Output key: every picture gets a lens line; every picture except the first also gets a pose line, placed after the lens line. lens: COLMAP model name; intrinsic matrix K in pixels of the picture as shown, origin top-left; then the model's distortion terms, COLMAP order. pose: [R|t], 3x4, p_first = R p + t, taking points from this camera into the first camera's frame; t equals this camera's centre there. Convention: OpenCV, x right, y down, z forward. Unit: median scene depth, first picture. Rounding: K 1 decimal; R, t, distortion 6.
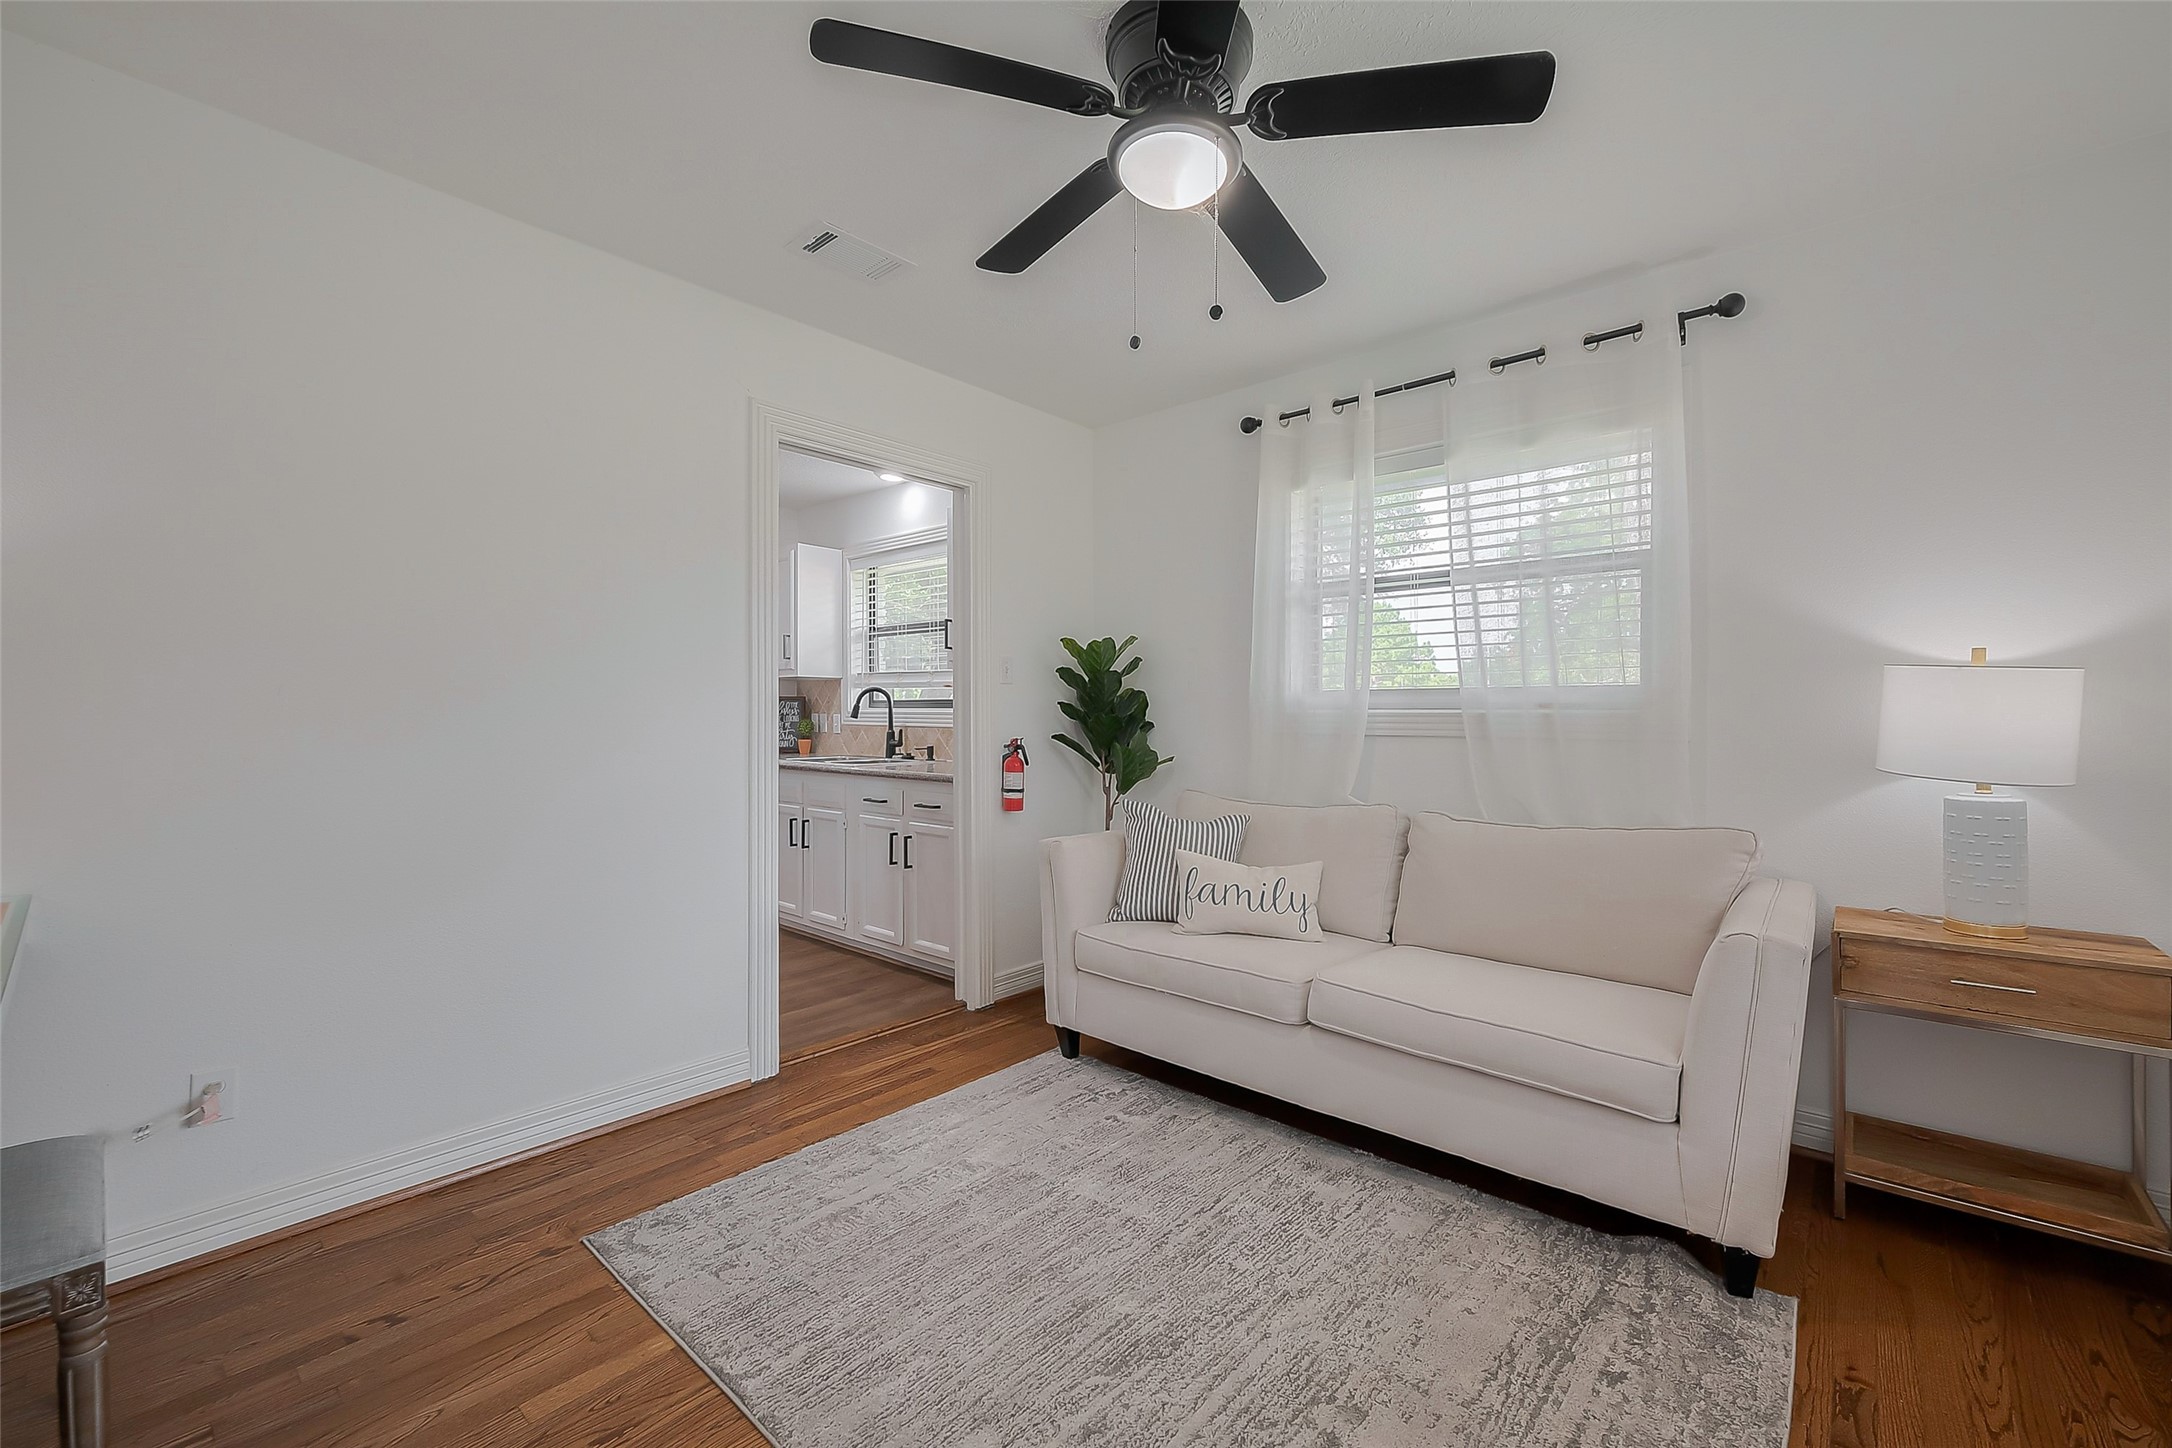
lens RADIAL K [[866.3, 0, 1121.2], [0, 866.3, 715.1], [0, 0, 1]] dist [-0.000026, -0.000019]
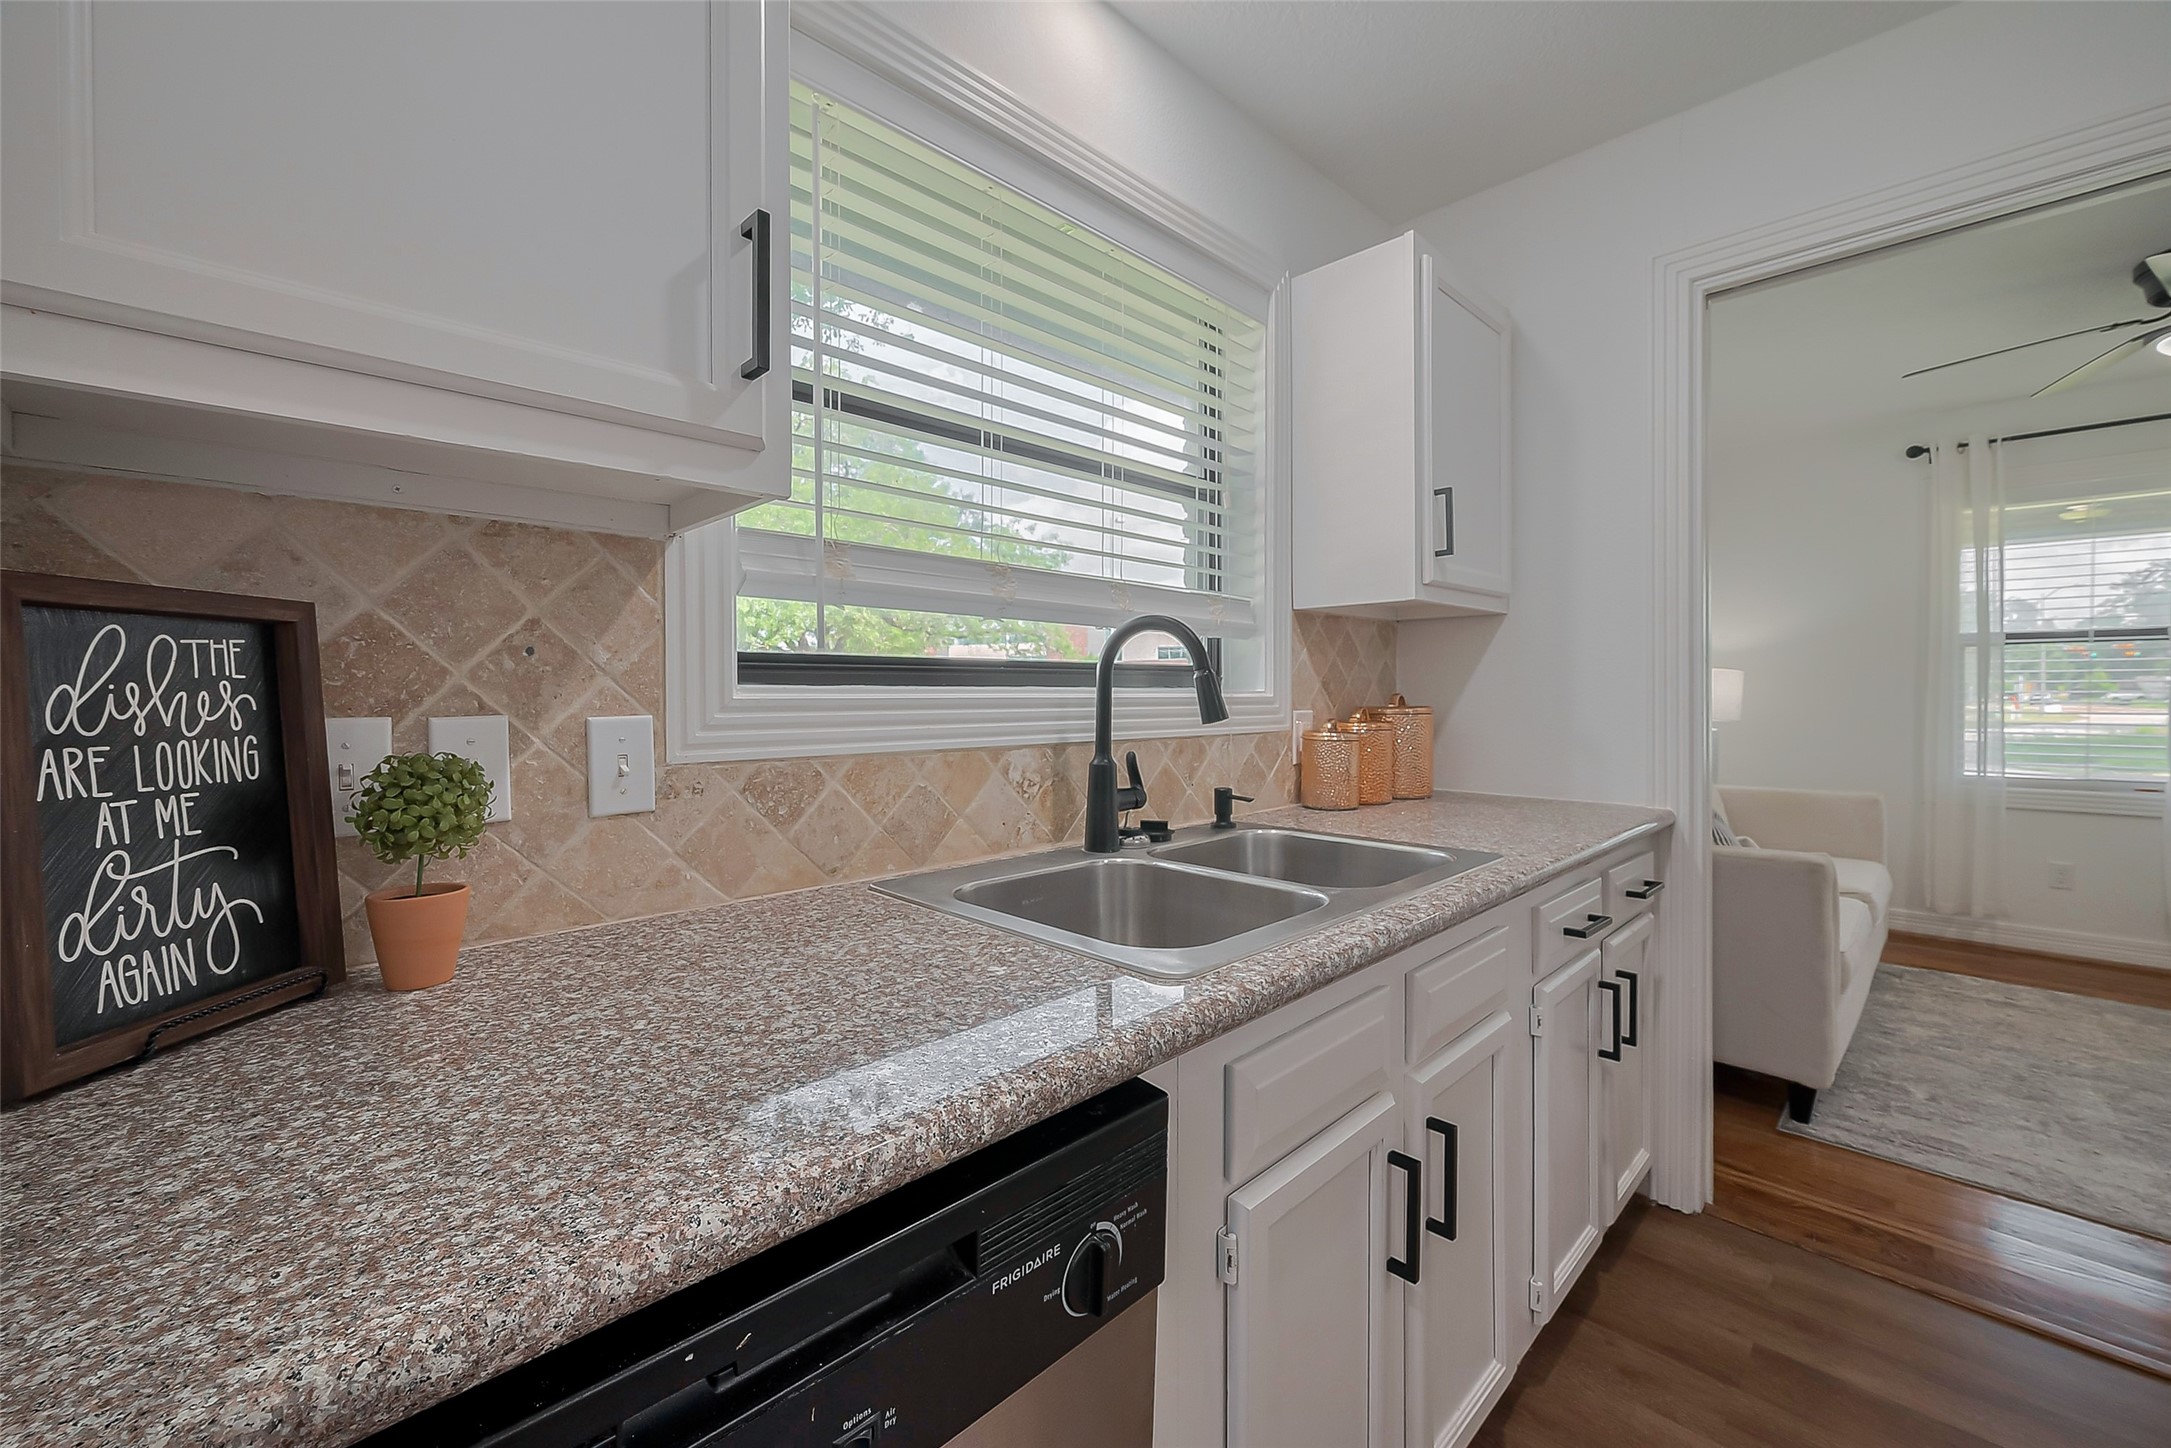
lens RADIAL K [[856.0, 0, 1085.3], [0, 856.0, 690.1], [0, 0, 1]] dist [-0.001318, -0.000231]
pose [[0.098700, 0.001086, 0.995117, -0.545548], [0.007220, 0.999972, -0.001807, -0.006174], [-0.995091, 0.007363, 0.098689, 0.938877]]
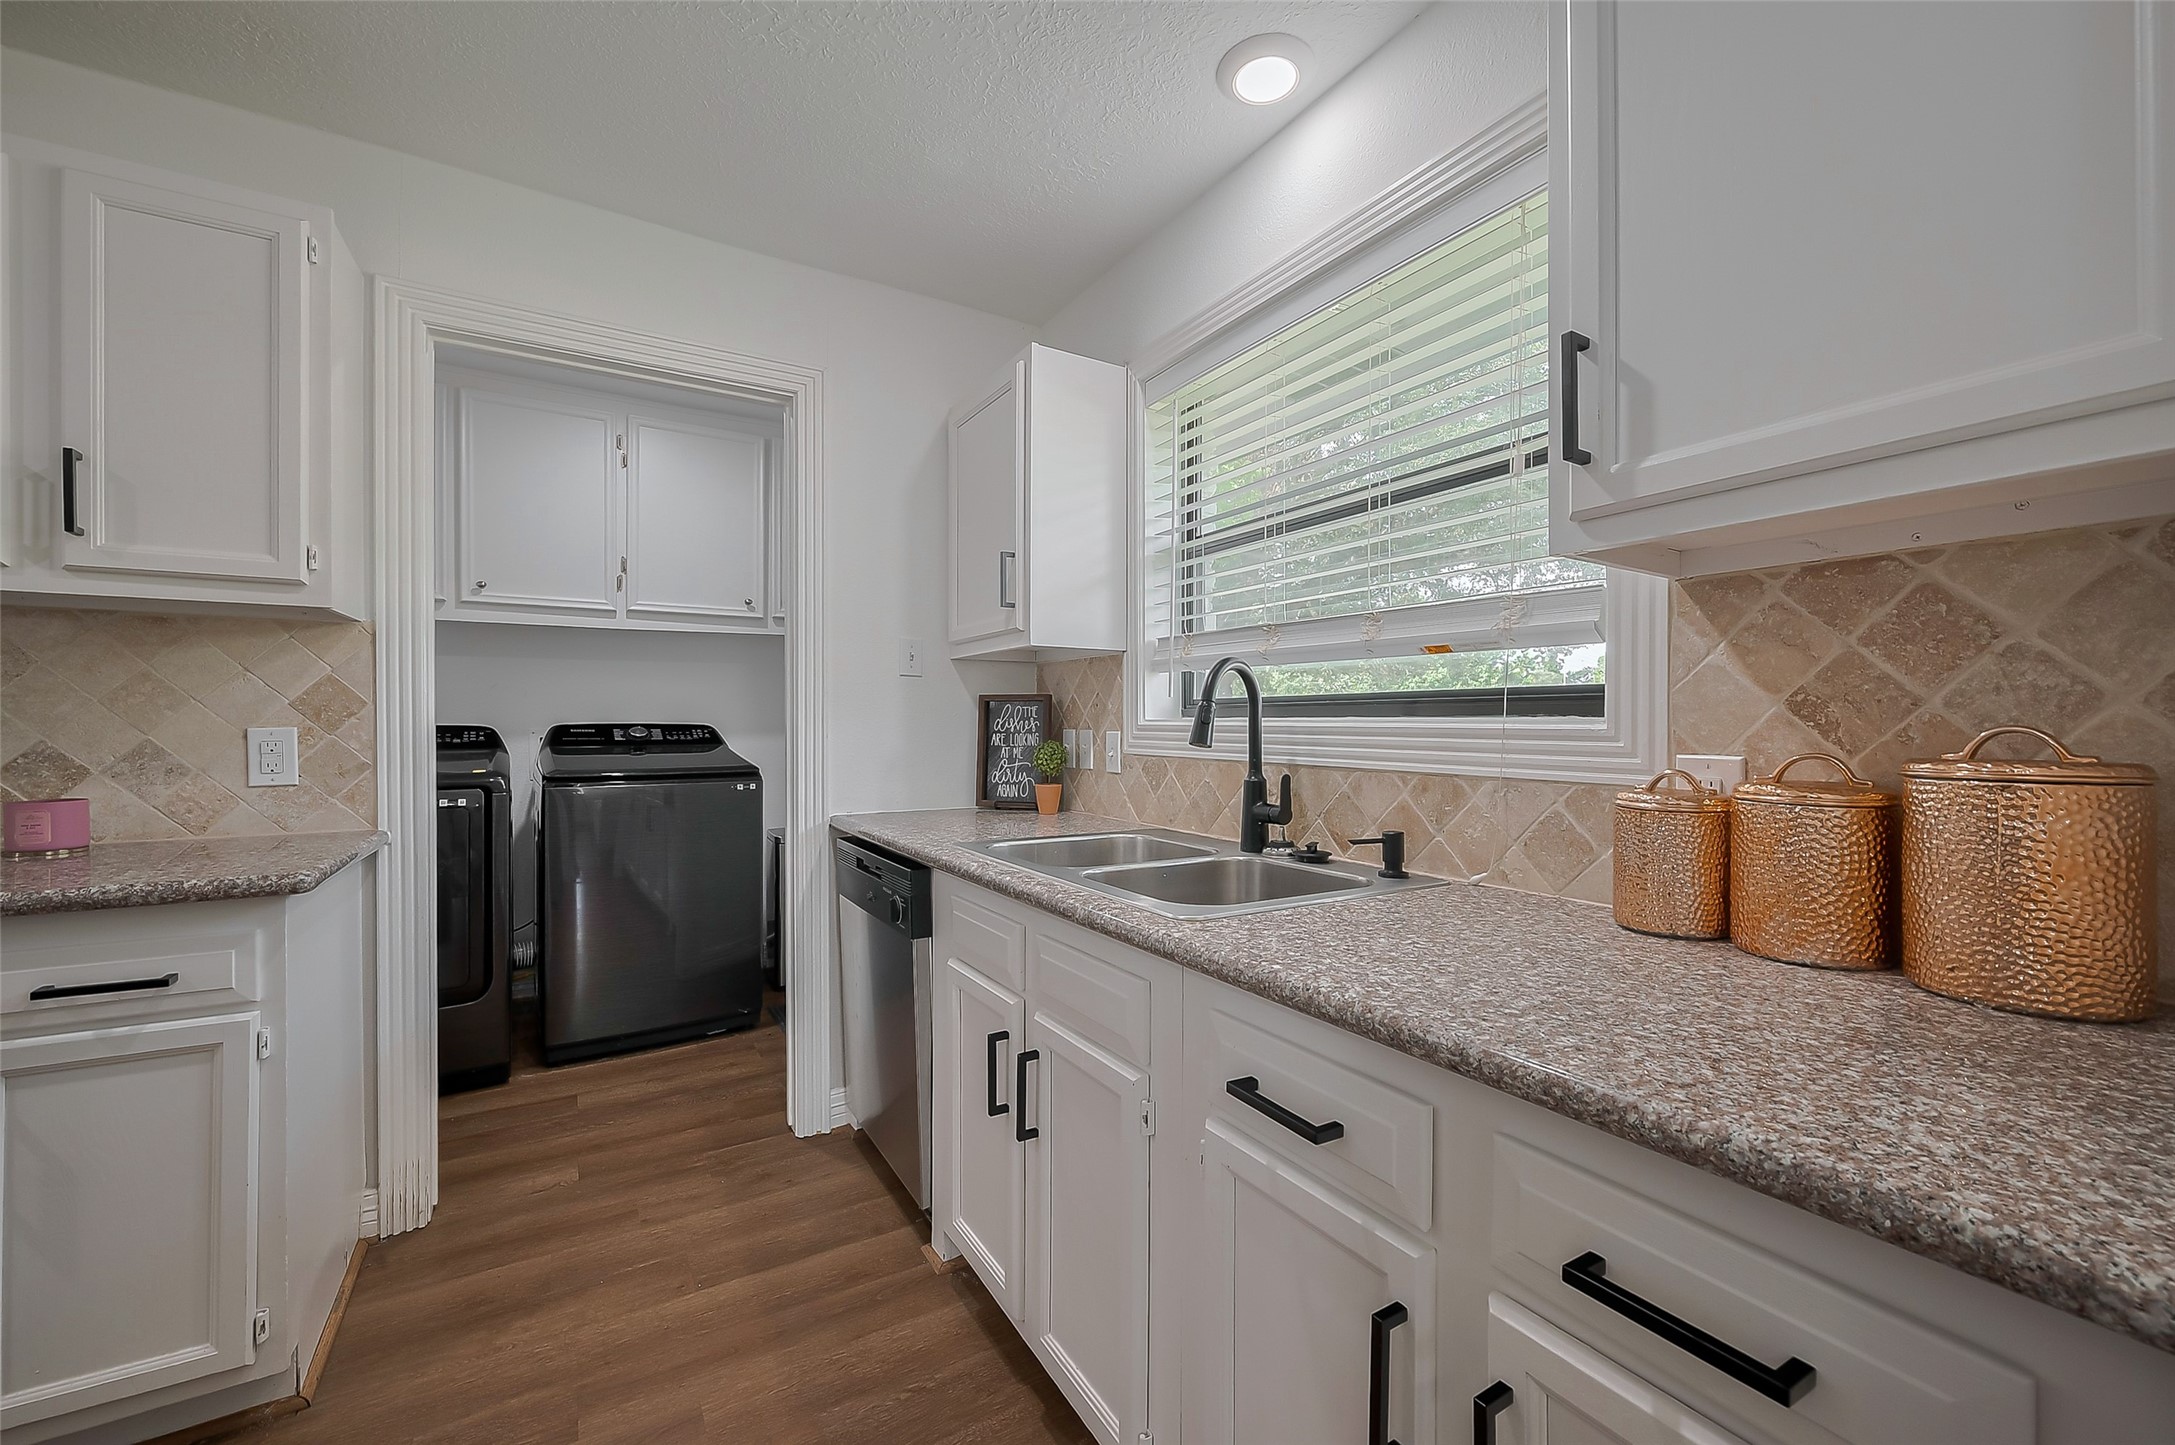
lens RADIAL K [[857.6, 0, 1087.3], [0, 857.6, 688.5], [0, 0, 1]] dist [-0.001318, -0.000231]
pose [[0.943870, -0.011043, -0.330131, -0.204216], [-0.004078, 0.998975, -0.045076, -0.003320], [0.330291, 0.043893, 0.942858, 0.604906]]
